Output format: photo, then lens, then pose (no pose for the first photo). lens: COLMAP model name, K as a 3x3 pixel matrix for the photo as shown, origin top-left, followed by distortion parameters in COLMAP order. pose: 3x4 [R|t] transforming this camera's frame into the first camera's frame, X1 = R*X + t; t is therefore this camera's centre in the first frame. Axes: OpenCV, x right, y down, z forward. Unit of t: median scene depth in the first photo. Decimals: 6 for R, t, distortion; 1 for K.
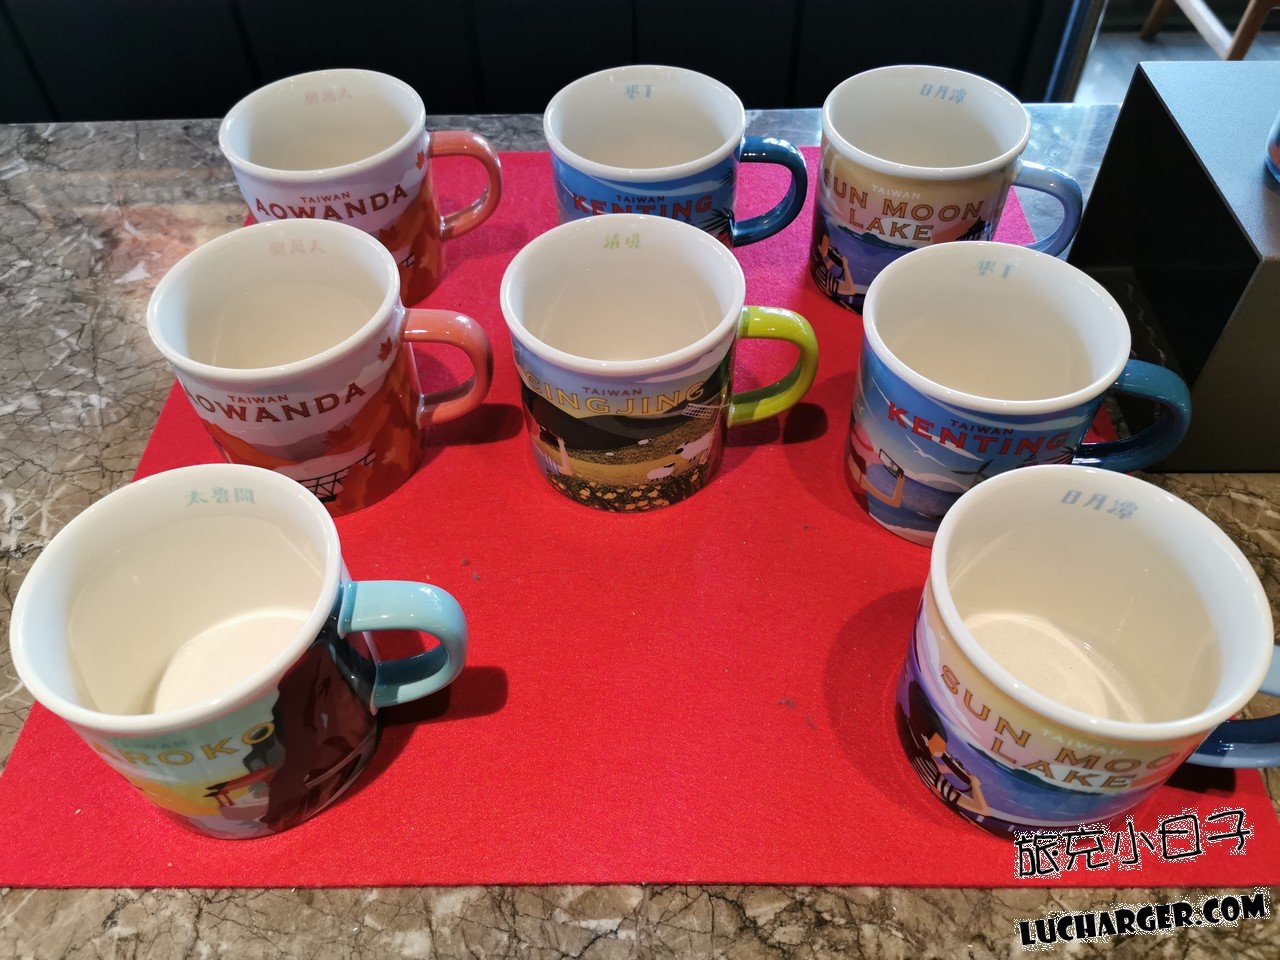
lens RADIAL K [[969.0, 0, 640.9], [0, 969.0, 451.1], [0, 0, 1]] dist [0.089964, -0.105794]
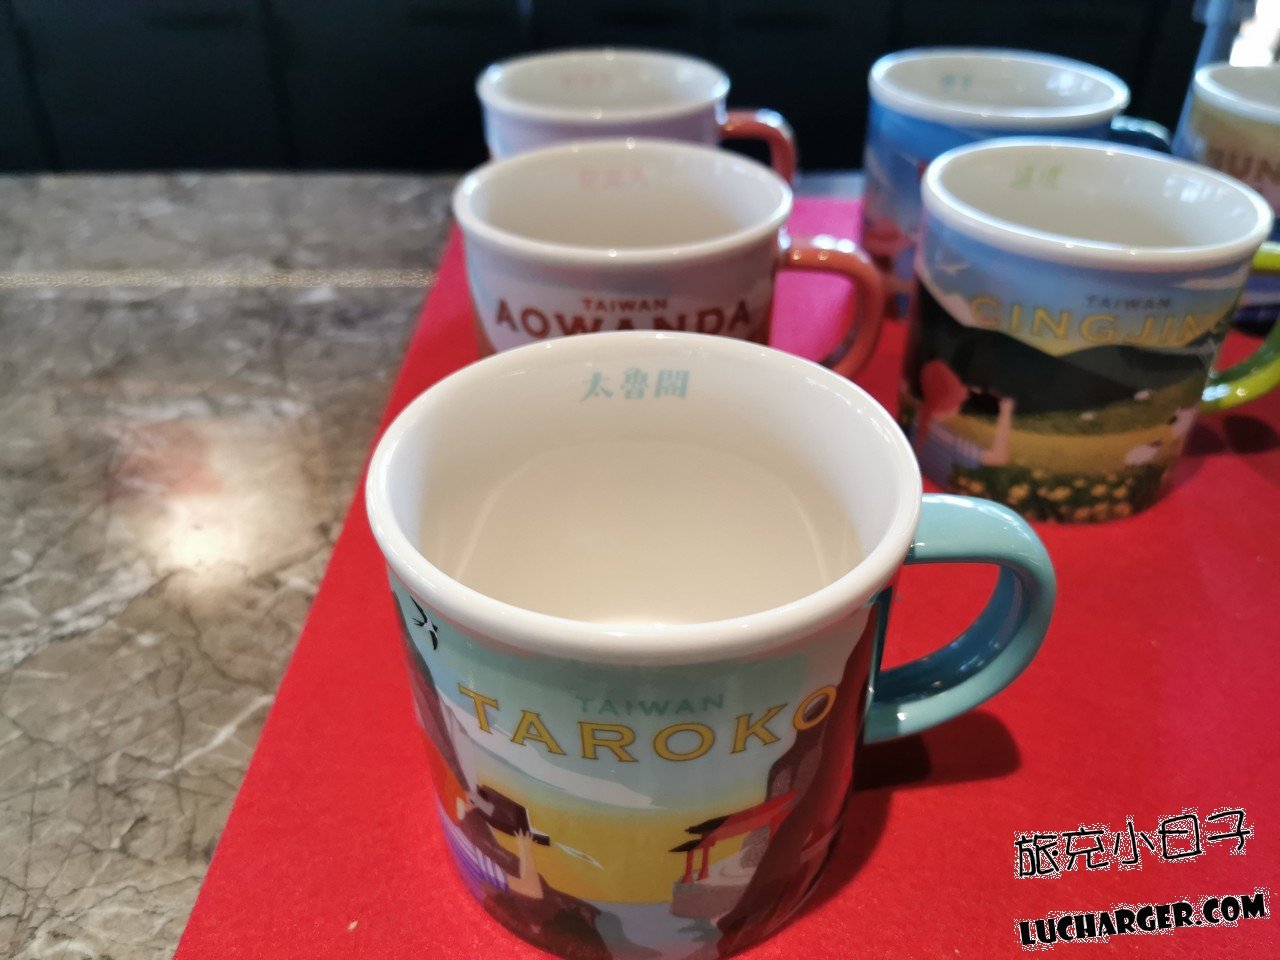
lens RADIAL K [[983.4, 0, 644.6], [0, 983.4, 478.6], [0, 0, 1]] dist [0.087488, -0.125312]
pose [[0.999464, 0.015976, 0.028586, -0.385026], [-0.008970, 0.973096, -0.230227, 0.223009], [-0.031495, 0.229847, 0.972717, 0.337902]]
